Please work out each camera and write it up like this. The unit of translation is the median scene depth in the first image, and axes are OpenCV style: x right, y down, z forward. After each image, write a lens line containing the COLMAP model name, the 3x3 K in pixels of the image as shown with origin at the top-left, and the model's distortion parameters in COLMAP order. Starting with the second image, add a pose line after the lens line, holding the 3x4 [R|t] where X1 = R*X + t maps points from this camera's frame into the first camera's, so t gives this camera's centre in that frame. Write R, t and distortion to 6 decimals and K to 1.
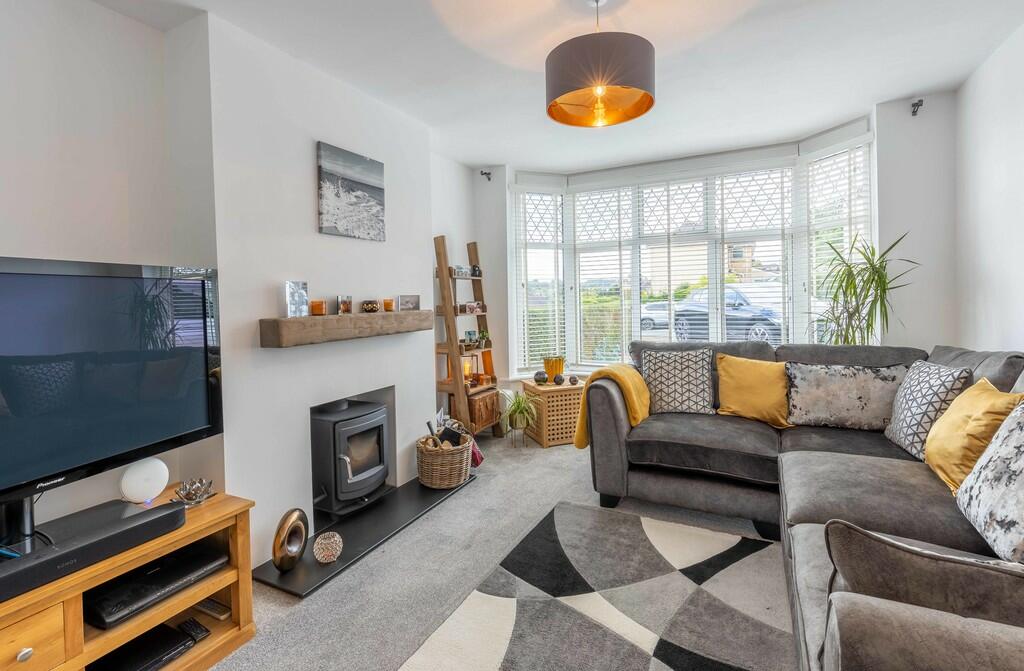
lens RADIAL K [[466.3, 0, 512.7], [0, 466.3, 303.4], [0, 0, 1]] dist [0.000810, -0.004933]
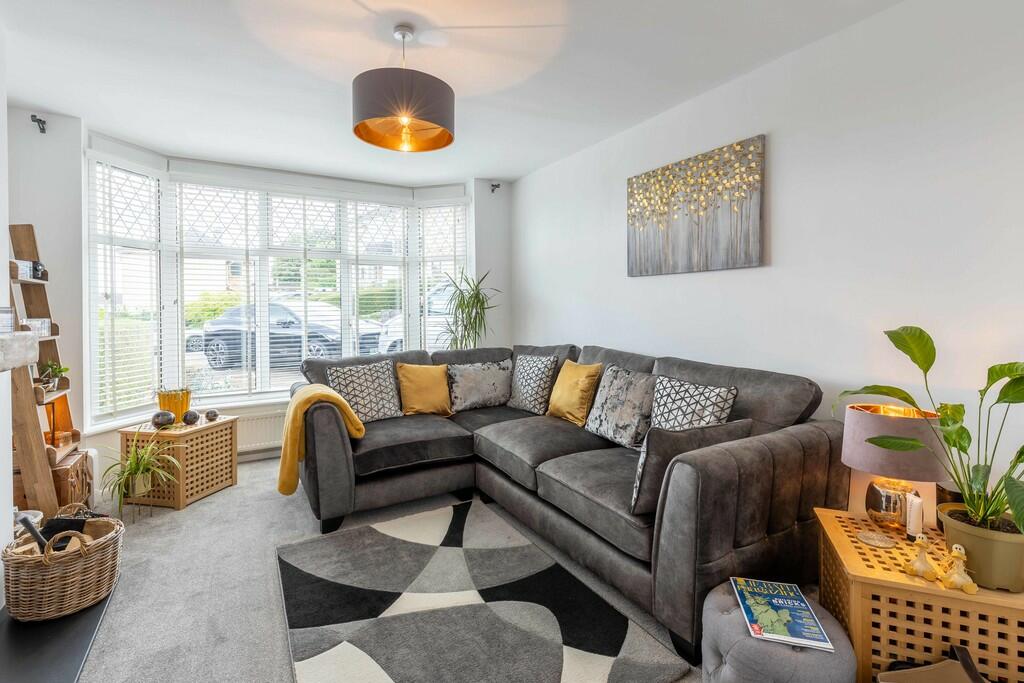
lens RADIAL K [[488.4, 0, 512.5], [0, 488.4, 308.5], [0, 0, 1]] dist [0.000873, -0.000013]
pose [[0.516828, 0.015124, 0.855956, -0.458892], [0.010202, 0.999664, -0.023823, 0.006065], [-0.856029, 0.021045, 0.516500, 0.149260]]
